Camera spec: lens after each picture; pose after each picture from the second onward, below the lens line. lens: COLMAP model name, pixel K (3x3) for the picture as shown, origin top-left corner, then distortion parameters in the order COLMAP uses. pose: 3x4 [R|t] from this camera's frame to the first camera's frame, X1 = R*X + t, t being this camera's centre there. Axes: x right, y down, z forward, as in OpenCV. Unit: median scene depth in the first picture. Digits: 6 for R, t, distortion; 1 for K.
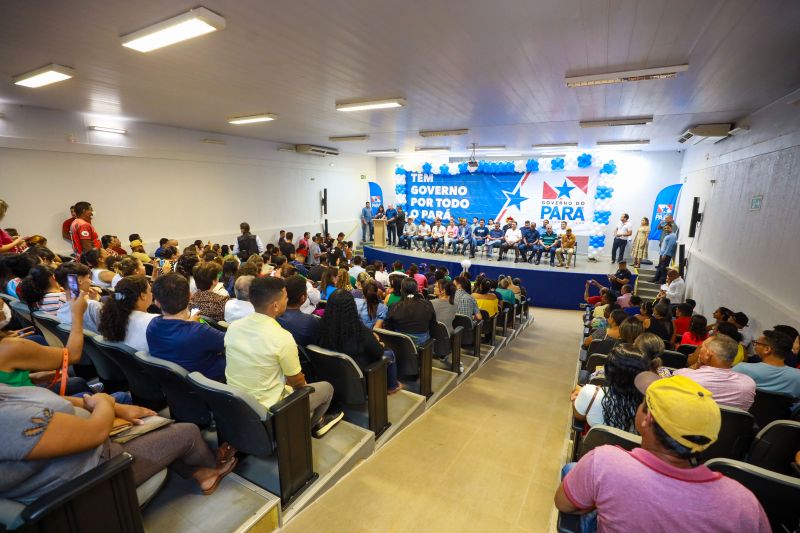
lens RADIAL K [[368.6, 0, 400.0], [0, 368.6, 266.5], [0, 0, 1]] dist [-0.045915, 0.015846]
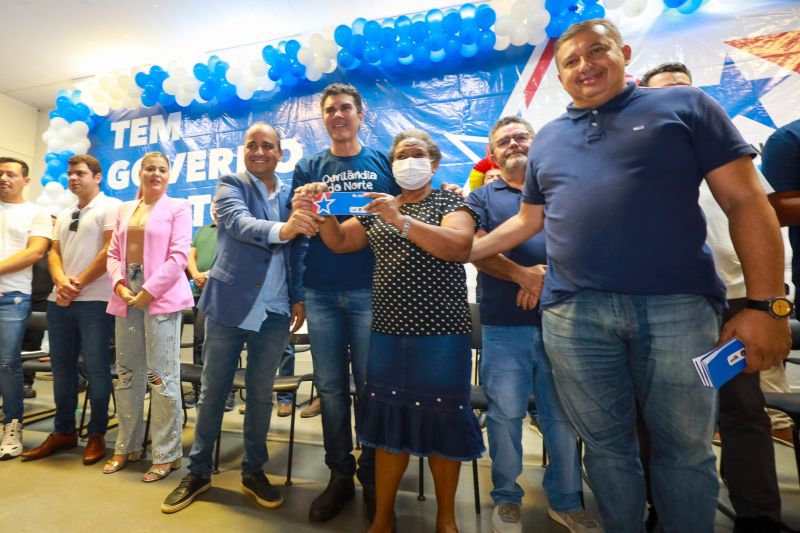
lens RADIAL K [[426.7, 0, 331.2], [0, 426.7, 223.9], [0, 0, 1]] dist [-0.044017, 0.014222]
pose [[0.976510, 0.014268, 0.214997, 0.150159], [0.062743, 0.935736, -0.347075, -0.060795], [-0.206133, 0.352412, 0.912861, 0.802425]]
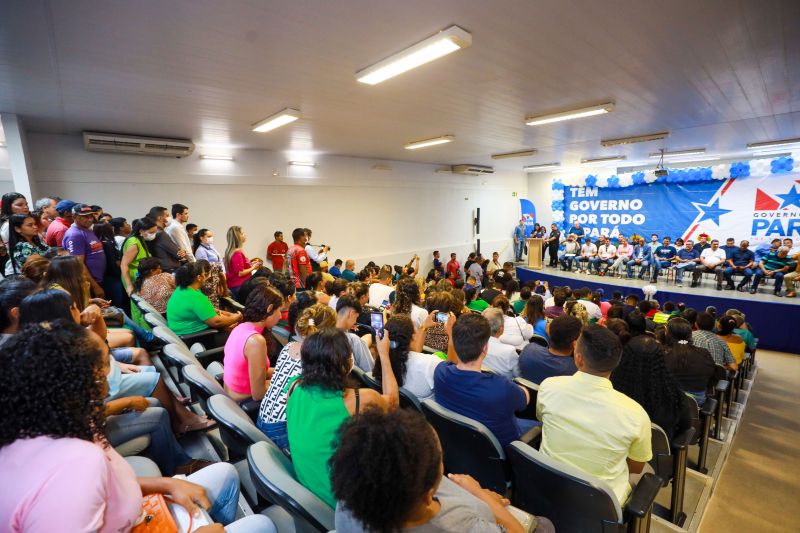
lens RADIAL K [[368.6, 0, 400.0], [0, 368.6, 266.5], [0, 0, 1]] dist [-0.045915, 0.015846]
pose [[0.944497, 0.010072, -0.328367, -0.081047], [-0.025621, 0.998744, -0.043060, -0.009498], [0.327520, 0.049083, 0.943568, 0.018049]]
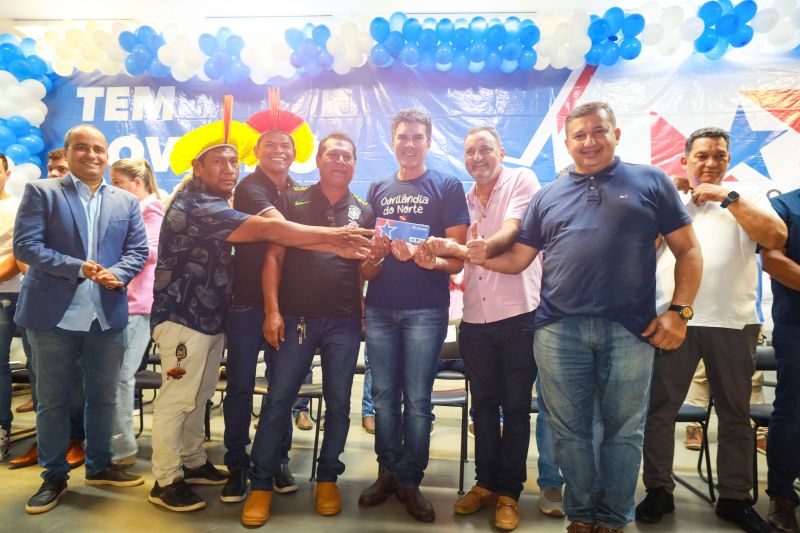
lens RADIAL K [[496.4, 0, 400.0], [0, 496.4, 266.5], [0, 0, 1]] dist [-0.016738, 0.022194]
pose [[0.913488, 0.047980, 0.404026, 0.111660], [0.060569, 0.965921, -0.251652, -0.059172], [-0.402332, 0.254353, 0.879451, 0.779320]]
